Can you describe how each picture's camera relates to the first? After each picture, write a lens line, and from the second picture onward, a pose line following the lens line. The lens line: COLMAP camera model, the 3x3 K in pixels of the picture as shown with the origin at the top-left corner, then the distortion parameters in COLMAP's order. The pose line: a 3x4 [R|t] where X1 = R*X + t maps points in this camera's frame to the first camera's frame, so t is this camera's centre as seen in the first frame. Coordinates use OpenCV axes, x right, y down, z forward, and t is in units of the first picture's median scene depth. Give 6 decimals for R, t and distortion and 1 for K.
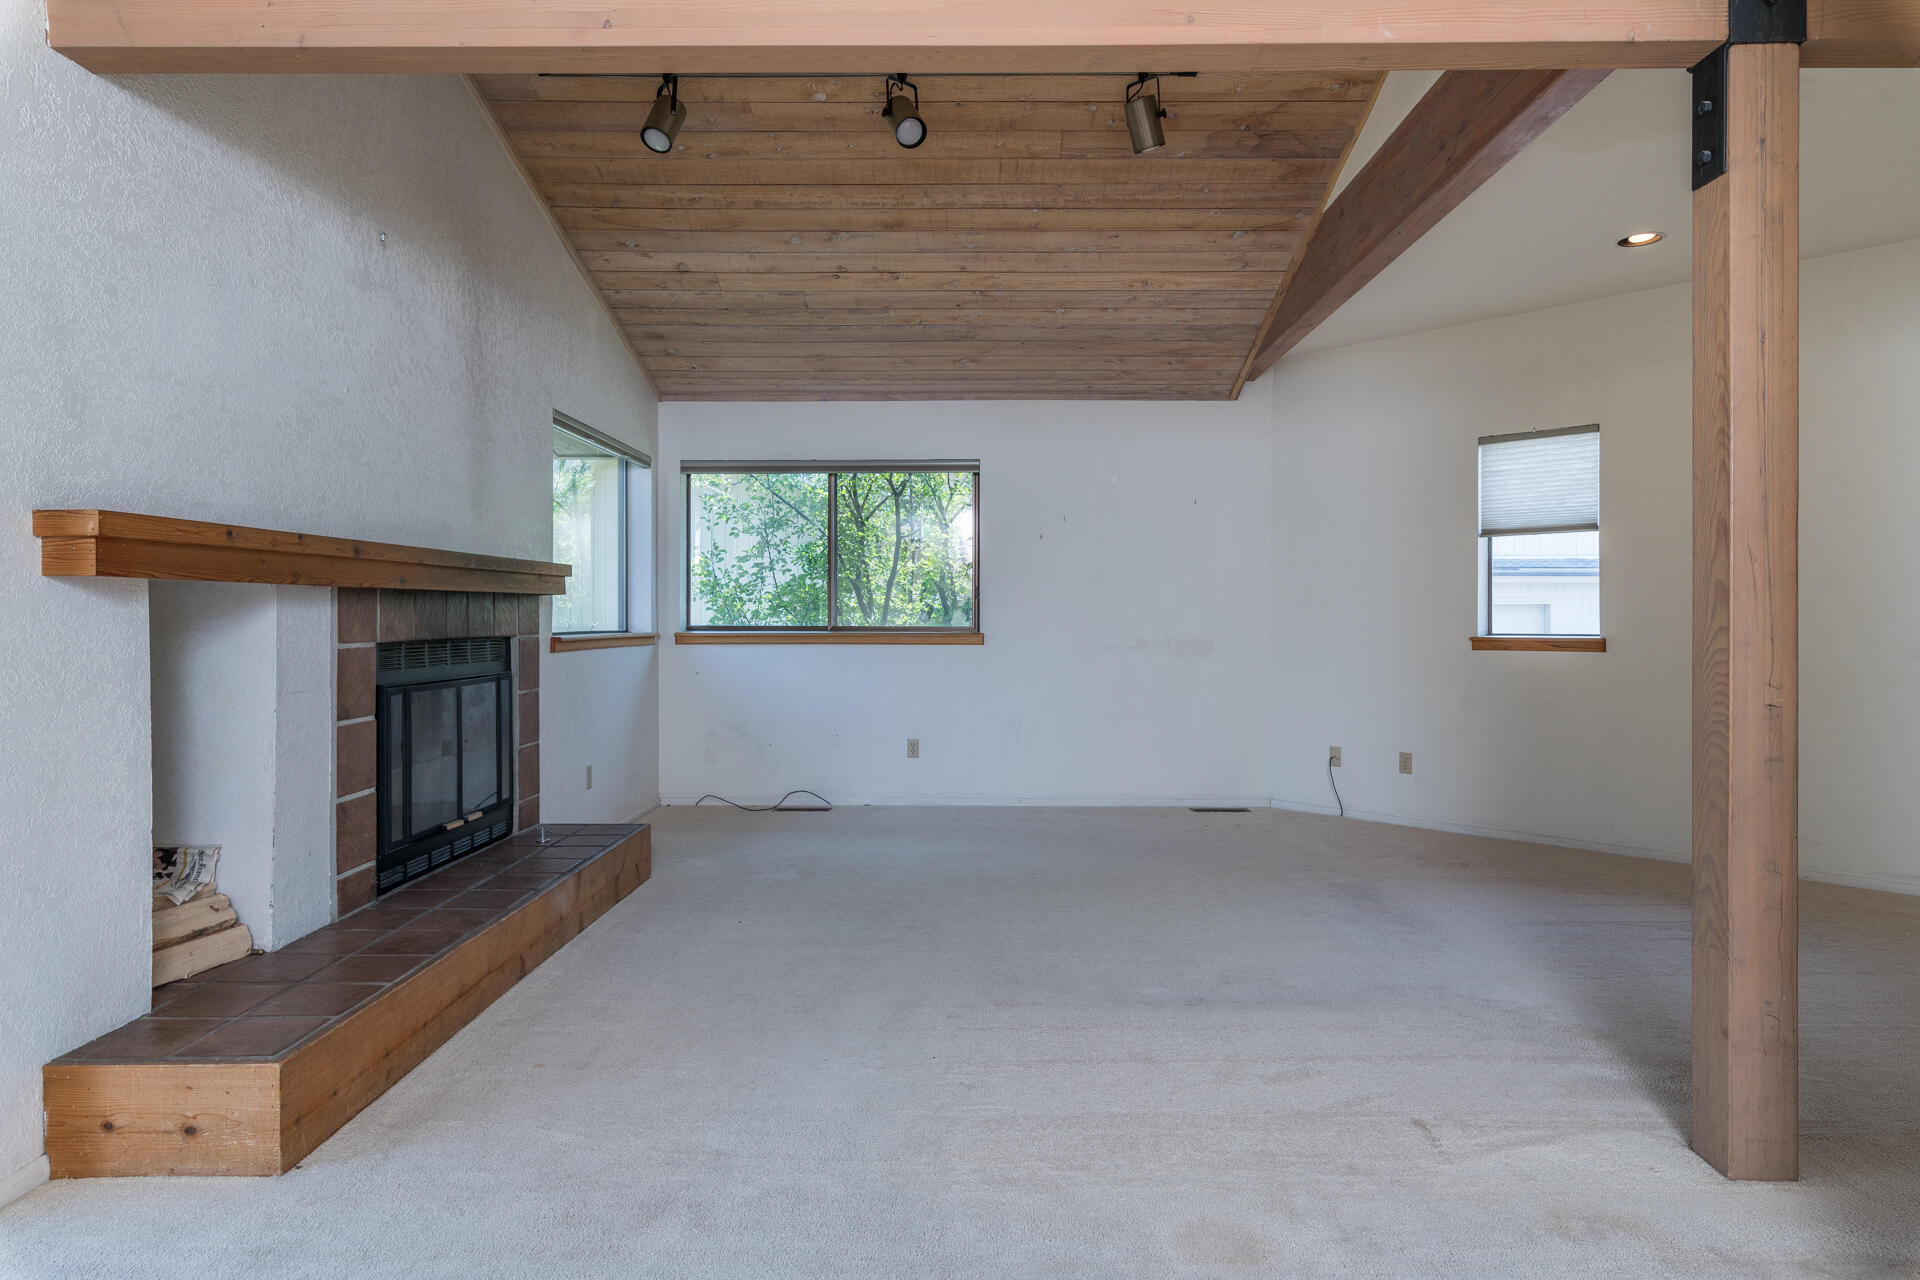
lens RADIAL K [[1106.9, 0, 960.9], [0, 1106.9, 636.9], [0, 0, 1]] dist [-0.044792, -0.001170]
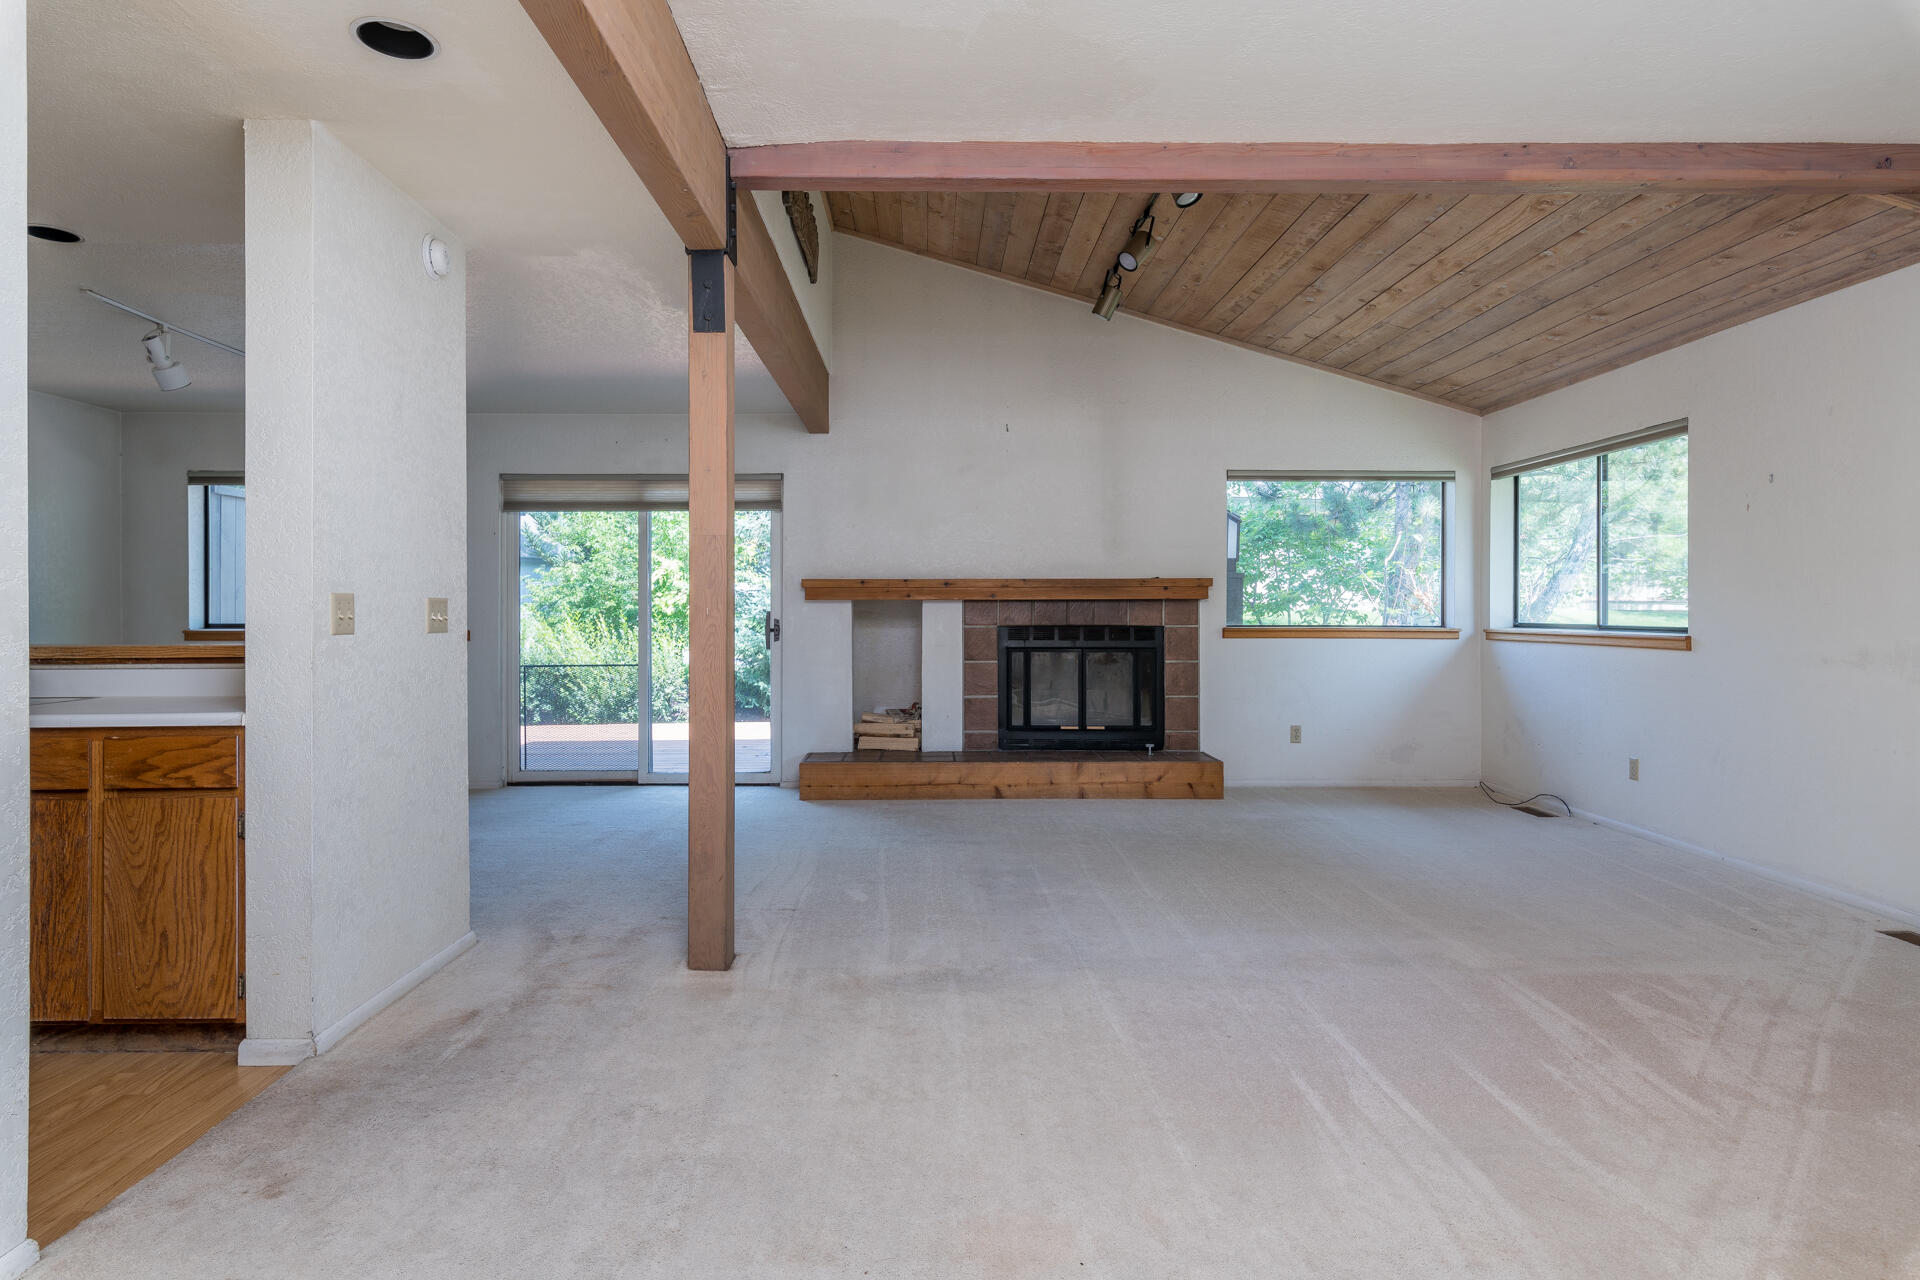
lens RADIAL K [[1077.3, 0, 952.7], [0, 1077.3, 620.9], [0, 0, 1]] dist [-0.003189, -0.000017]
pose [[0.022962, 0.010600, -0.999680, 1.042968], [-0.018058, 0.999785, 0.010186, -0.016516], [0.999573, 0.017818, 0.023148, 0.609070]]
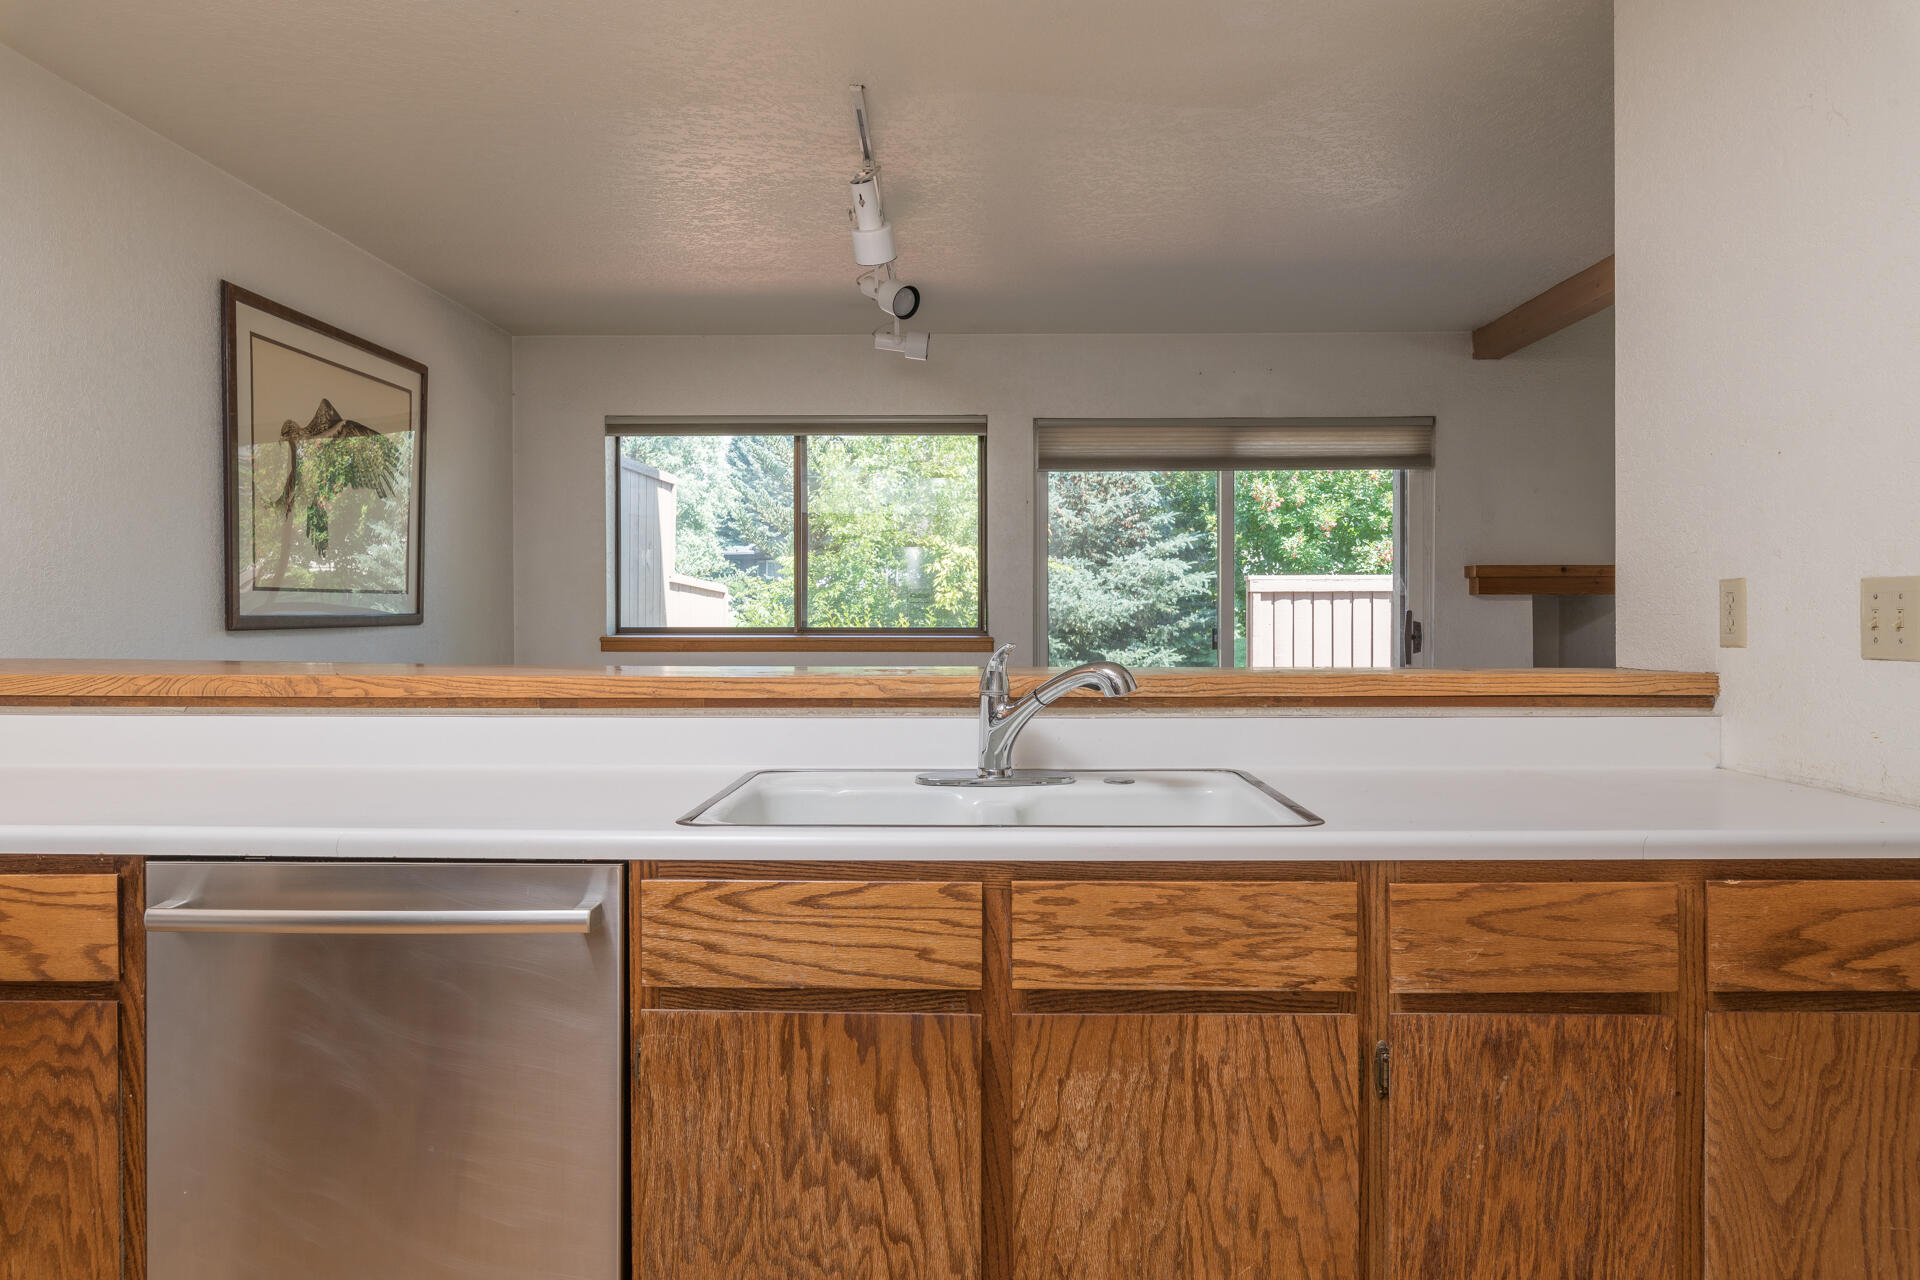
lens RADIAL K [[1233.5, 0, 967.4], [0, 1233.5, 623.7], [0, 0, 1]] dist [0.000267, 0.000036]
pose [[-0.012795, 0.012488, -0.999840, 0.773039], [-0.018246, 0.999753, 0.012720, -0.005472], [0.999752, 0.018406, -0.012564, -0.002117]]
